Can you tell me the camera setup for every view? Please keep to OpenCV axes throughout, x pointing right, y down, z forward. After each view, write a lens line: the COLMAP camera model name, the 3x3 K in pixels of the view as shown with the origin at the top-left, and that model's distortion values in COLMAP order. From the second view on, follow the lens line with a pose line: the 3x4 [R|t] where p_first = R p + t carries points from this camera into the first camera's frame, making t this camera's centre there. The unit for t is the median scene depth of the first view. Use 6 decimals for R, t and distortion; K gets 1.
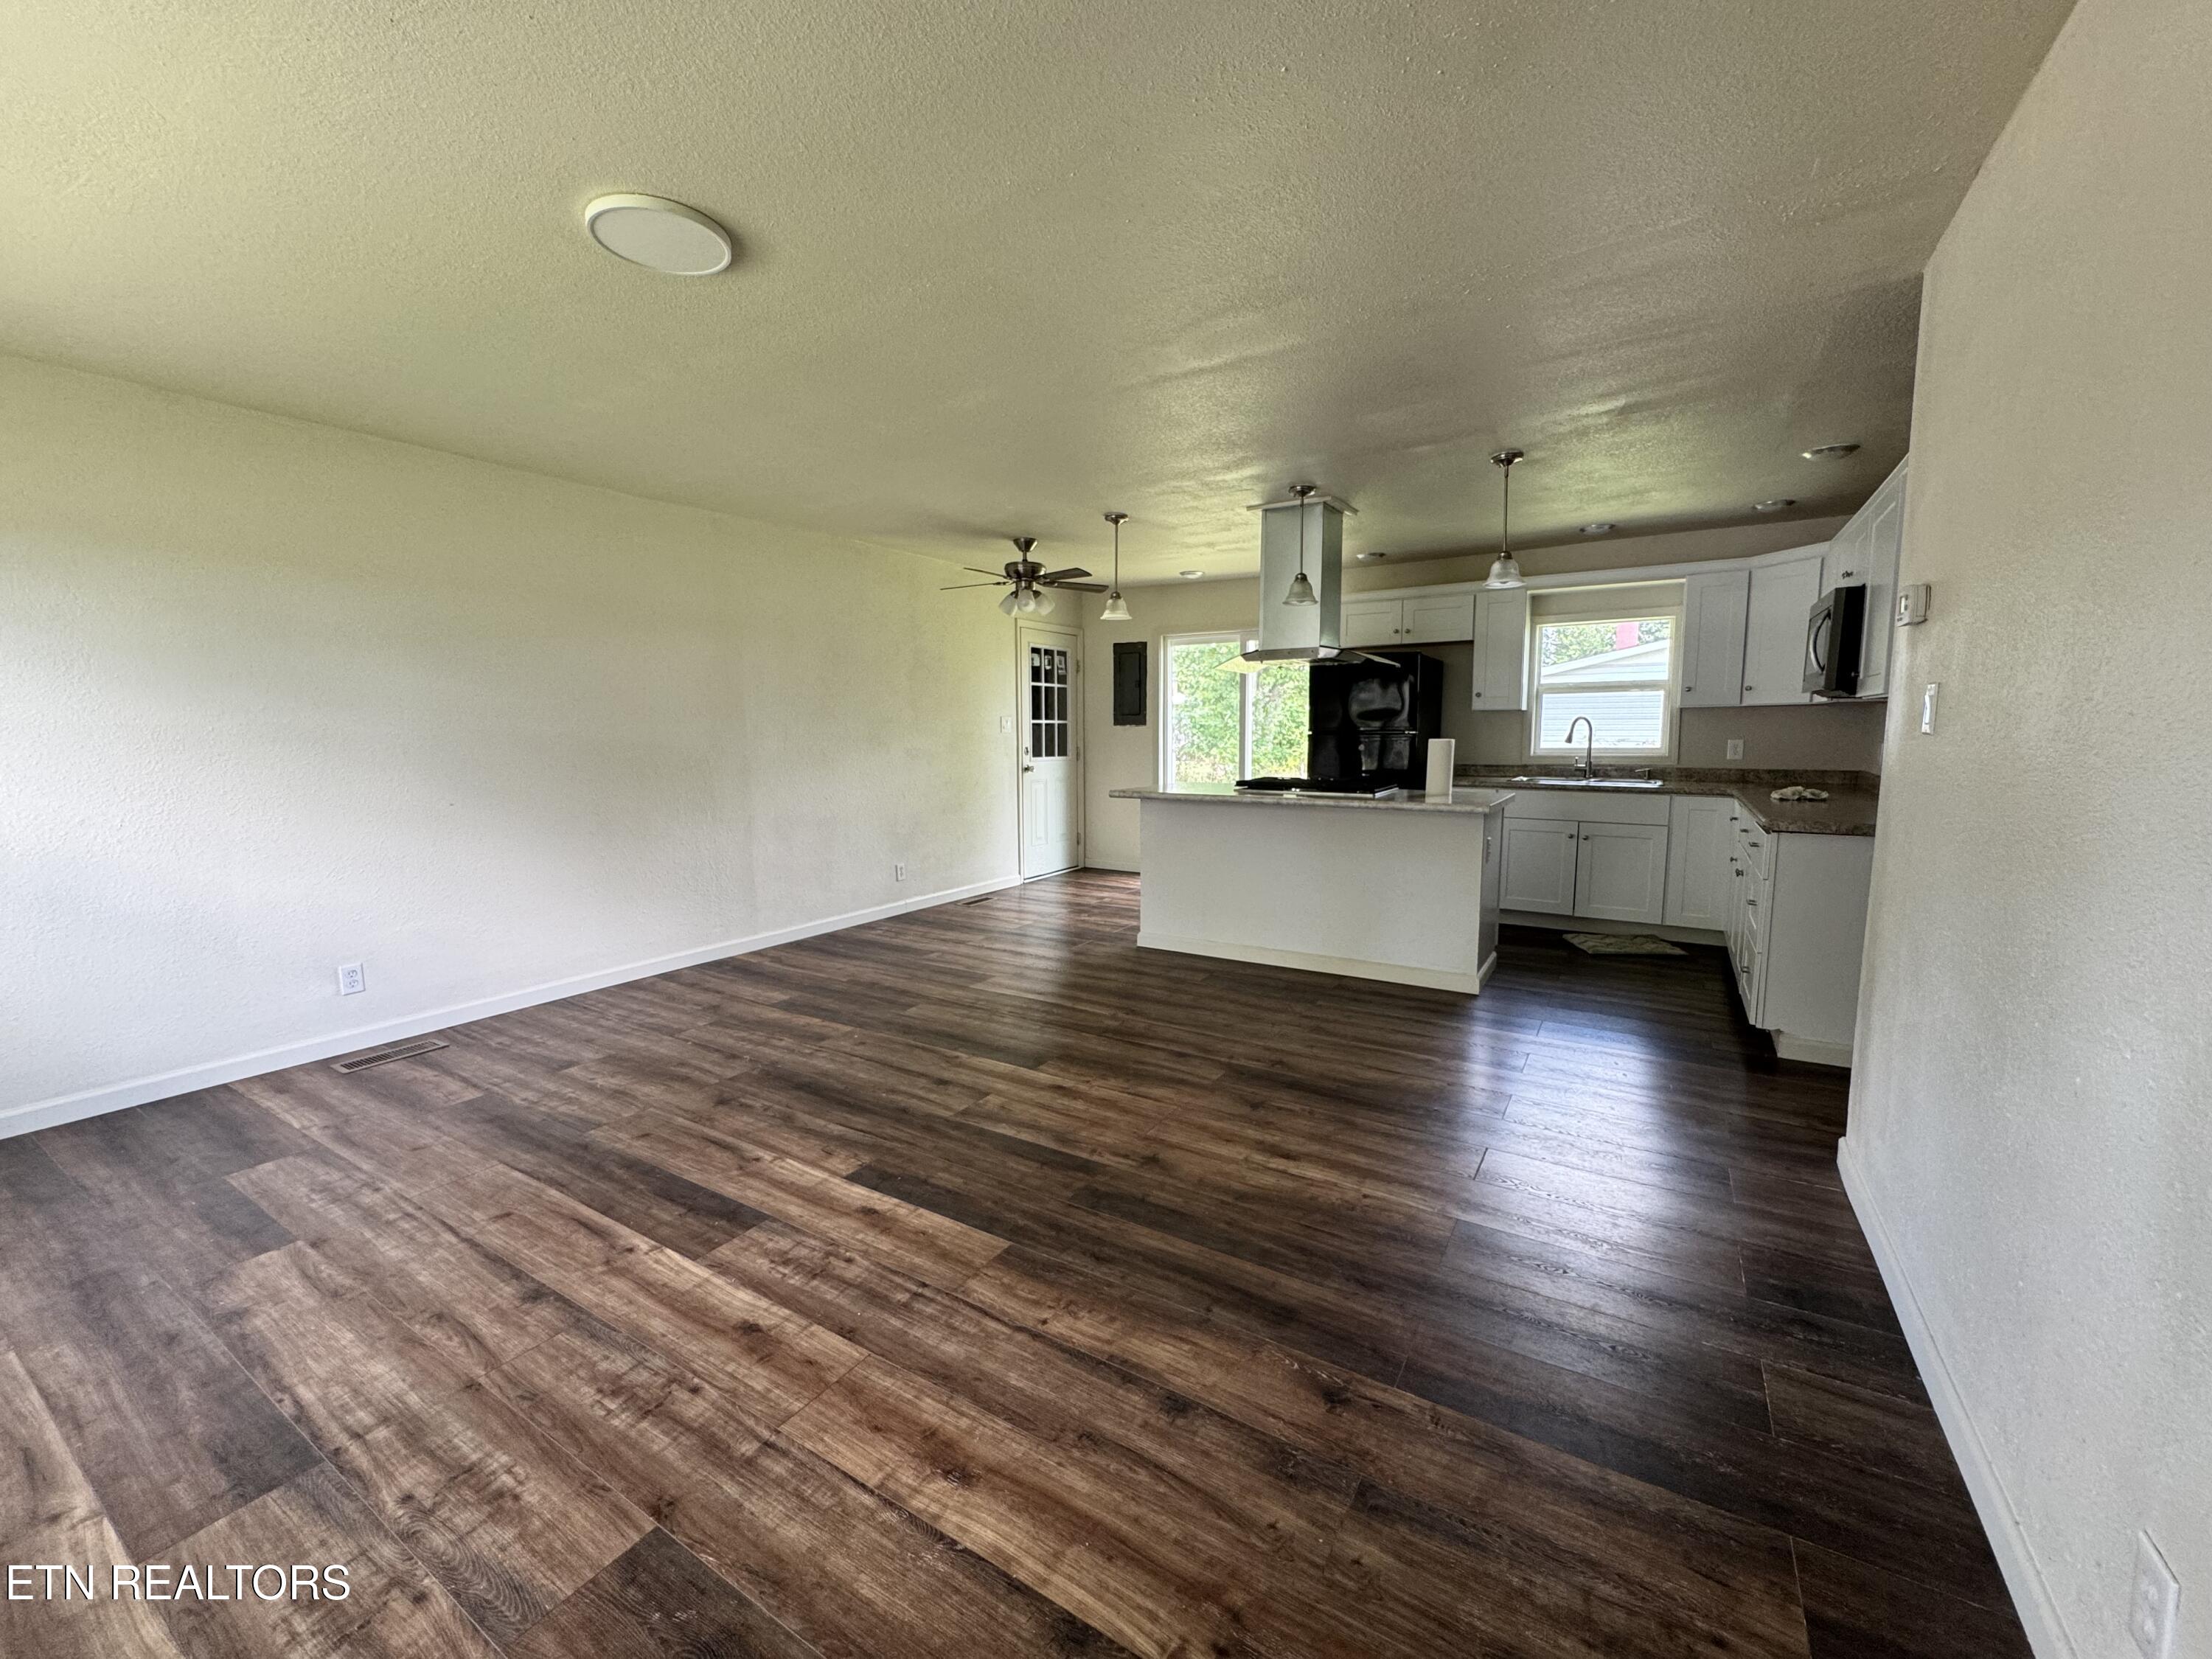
lens RADIAL K [[909.8, 0, 1104.5], [0, 909.8, 826.1], [0, 0, 1]] dist [-0.001175, 0.000899]
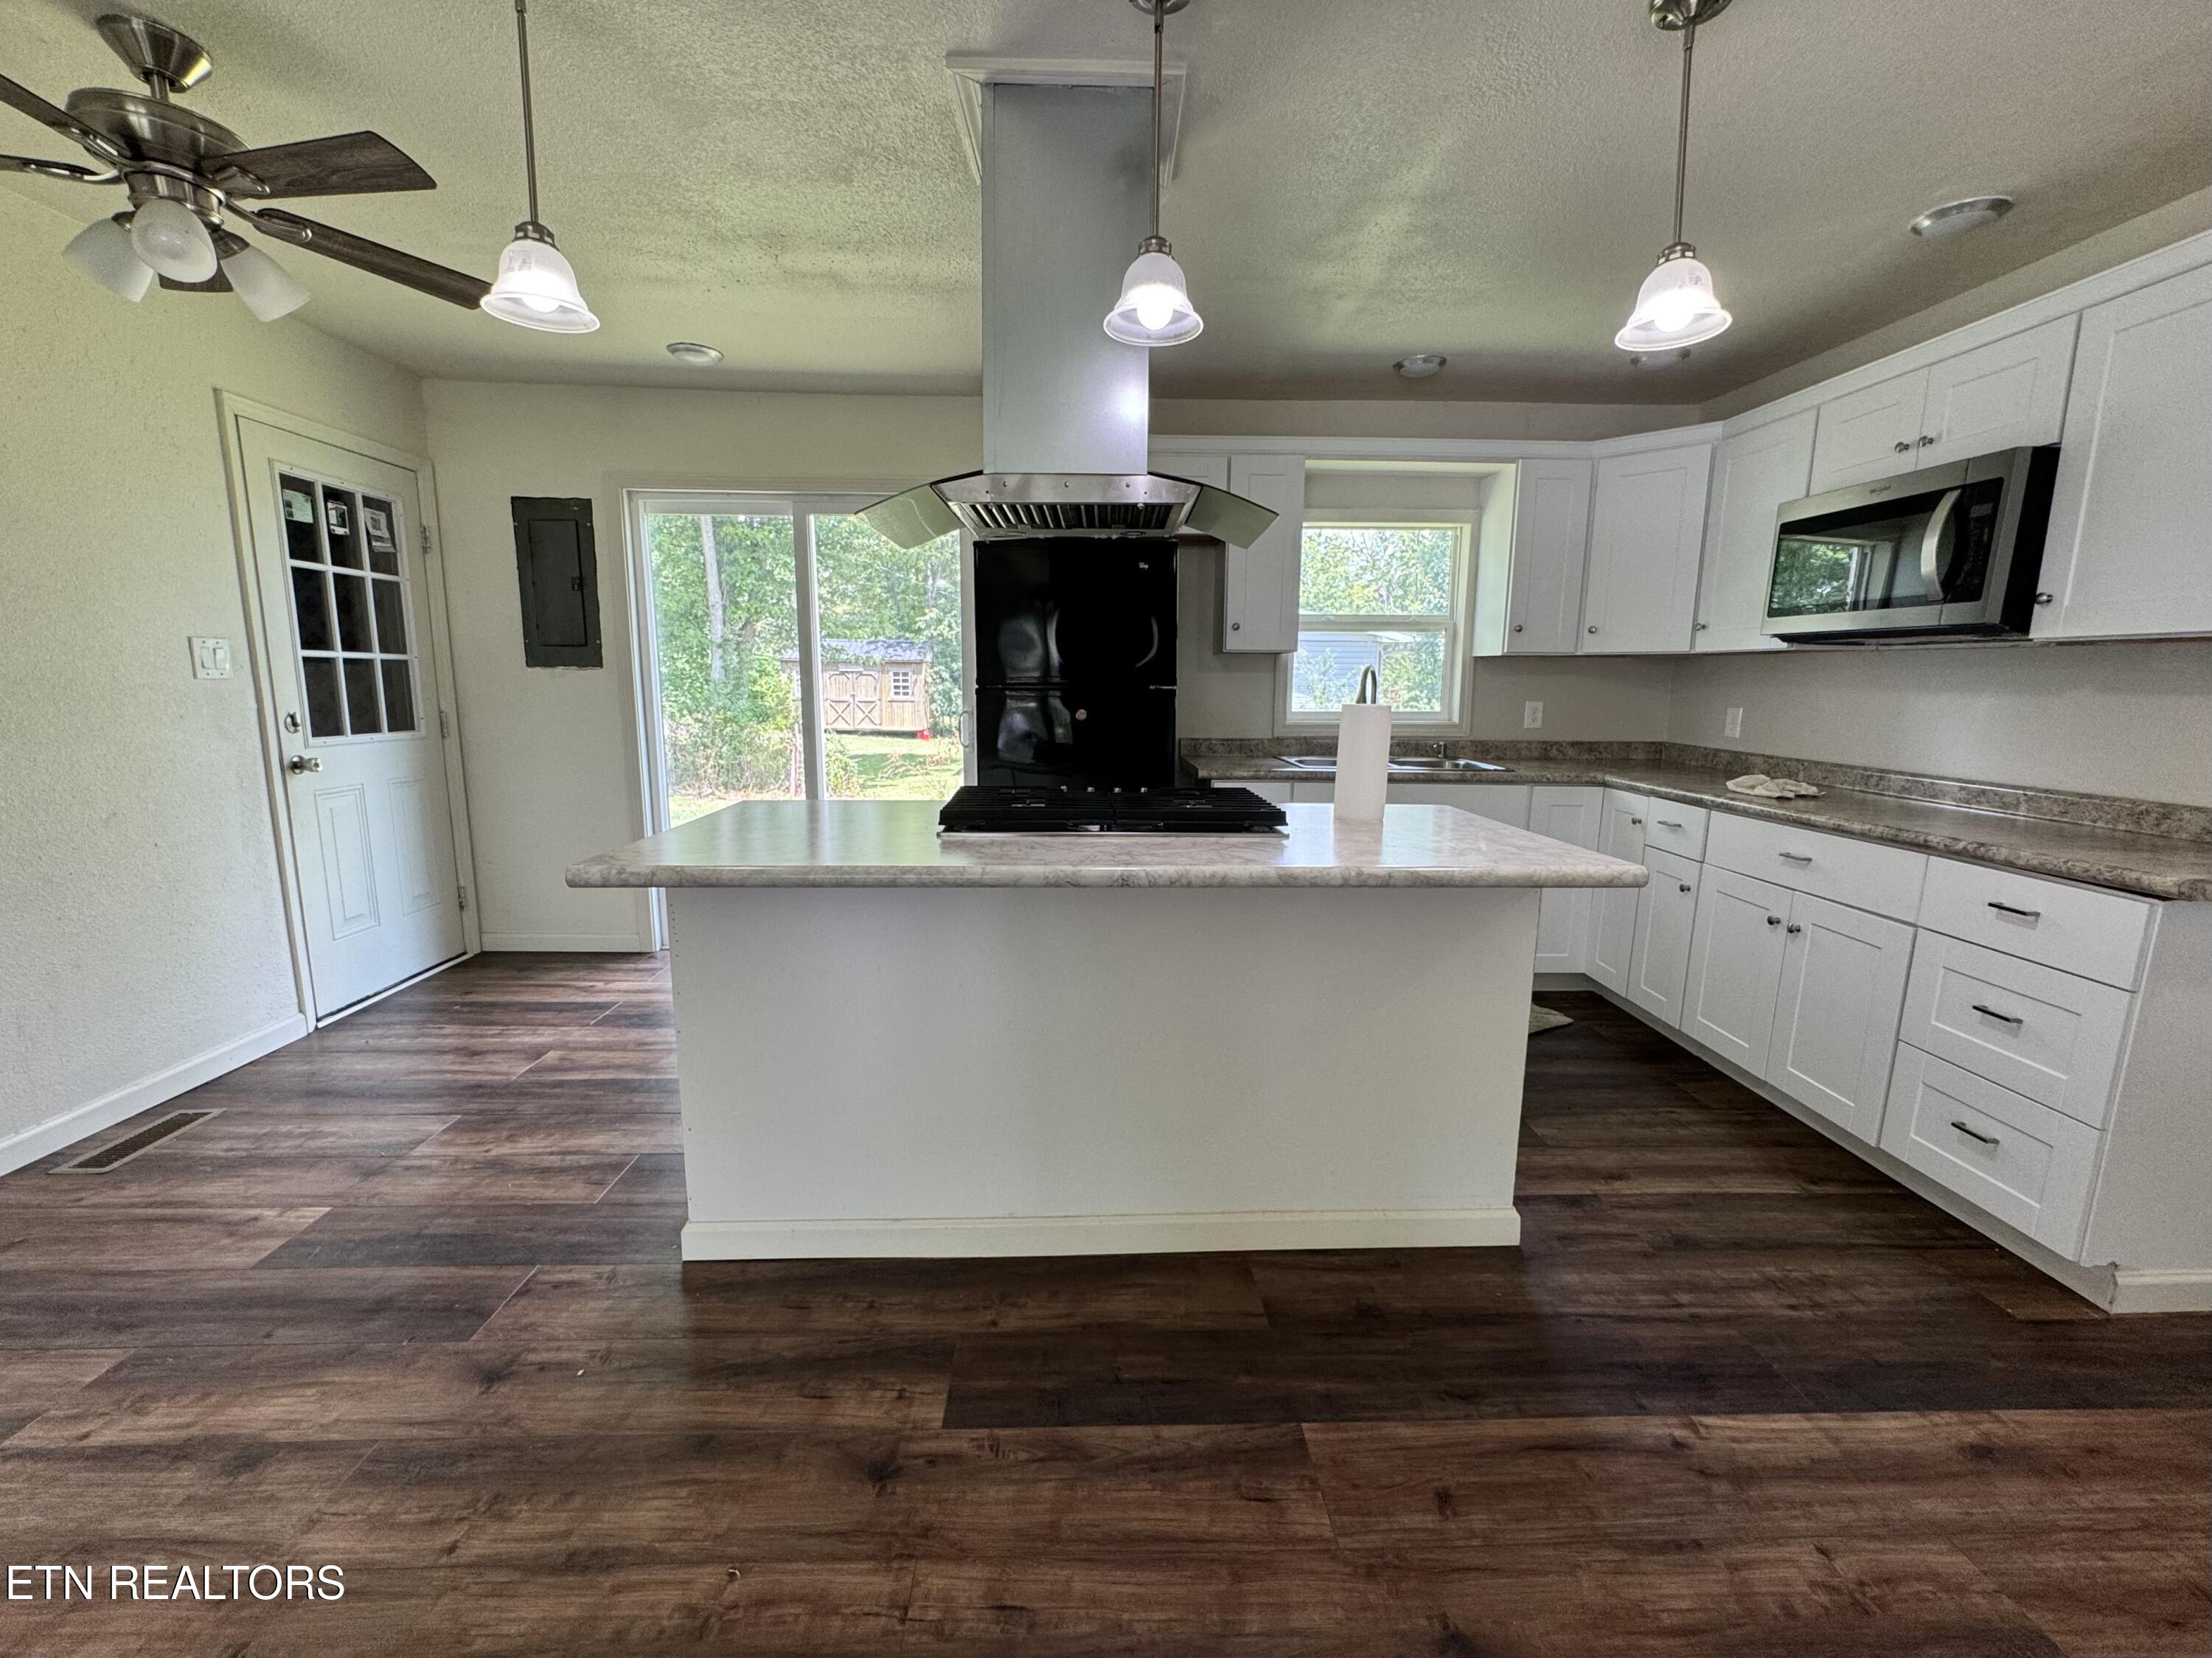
lens RADIAL K [[909.7, 0, 1104.5], [0, 909.7, 825.6], [0, 0, 1]] dist [-0.001175, 0.000899]
pose [[0.828932, -0.075664, 0.554207, -0.025780], [0.046699, 0.996711, 0.066229, -0.113703], [-0.557396, -0.029019, 0.829740, 1.099732]]
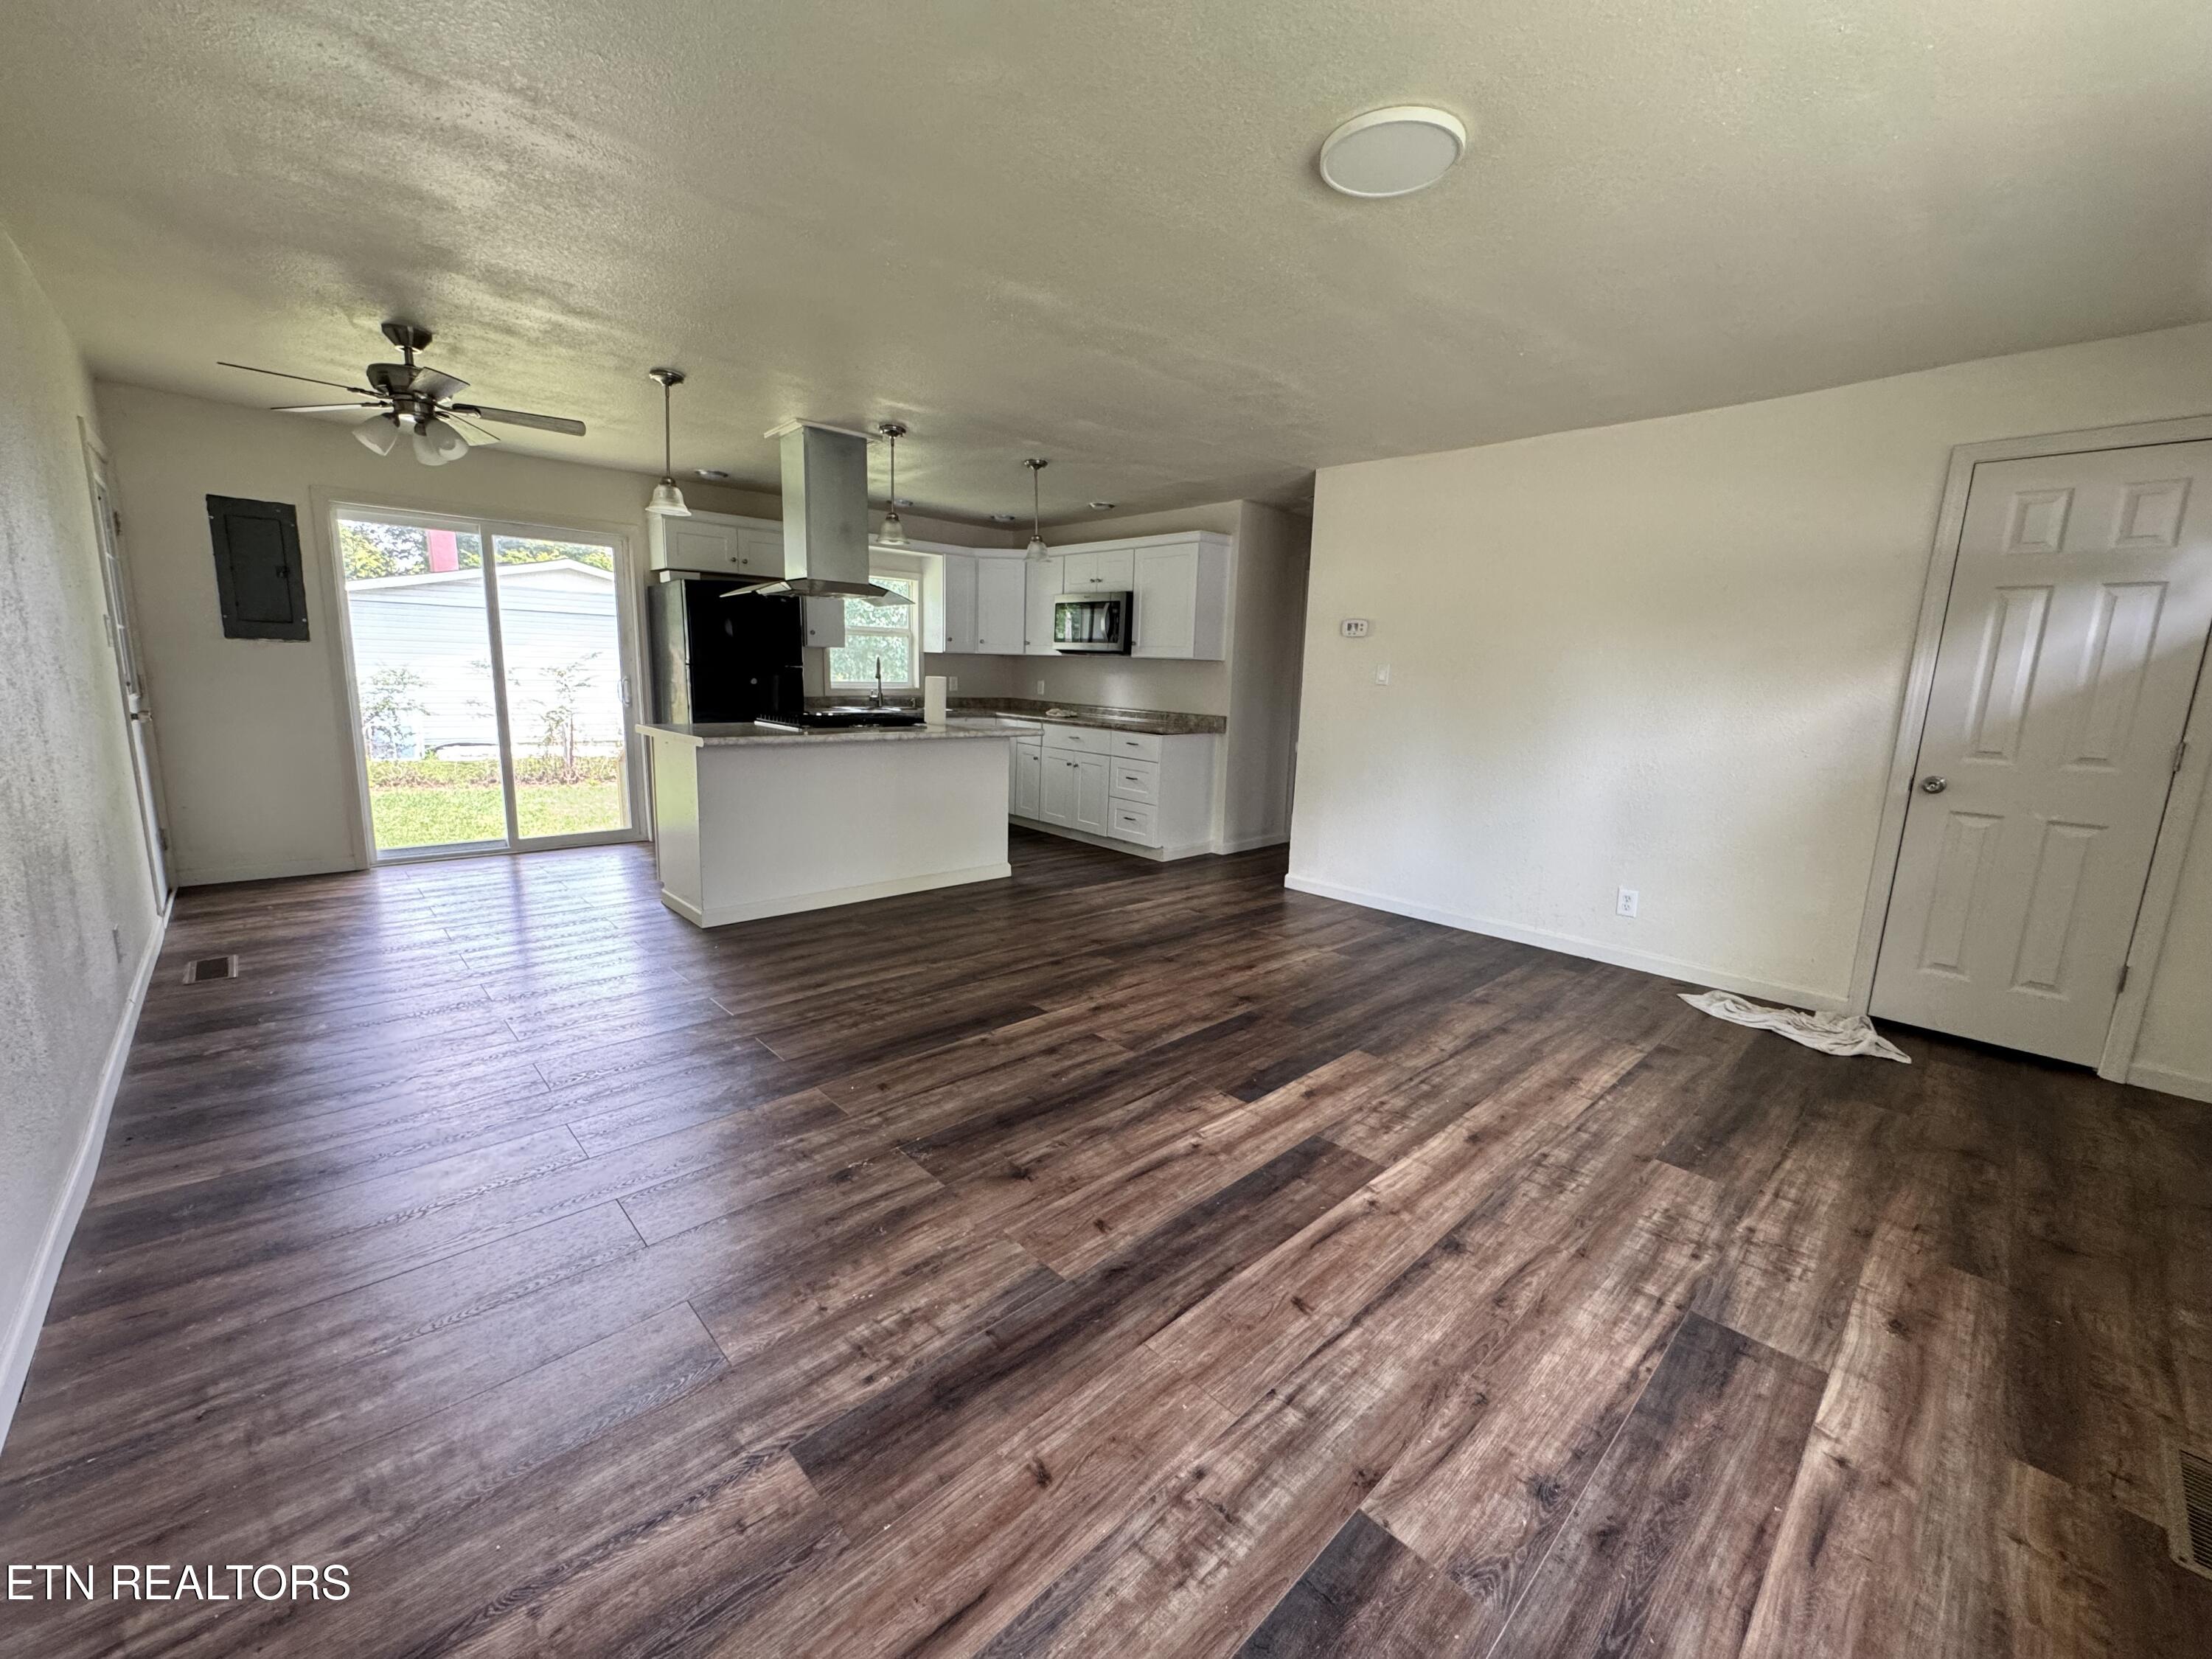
lens RADIAL K [[889.8, 0, 1128.5], [0, 889.8, 833.0], [0, 0, 1]] dist [-0.001263, -0.000262]
pose [[0.225508, -0.161511, 0.960760, -1.155148], [0.070867, 0.986269, 0.149166, -0.081344], [-0.971660, 0.034449, 0.233857, 0.805129]]
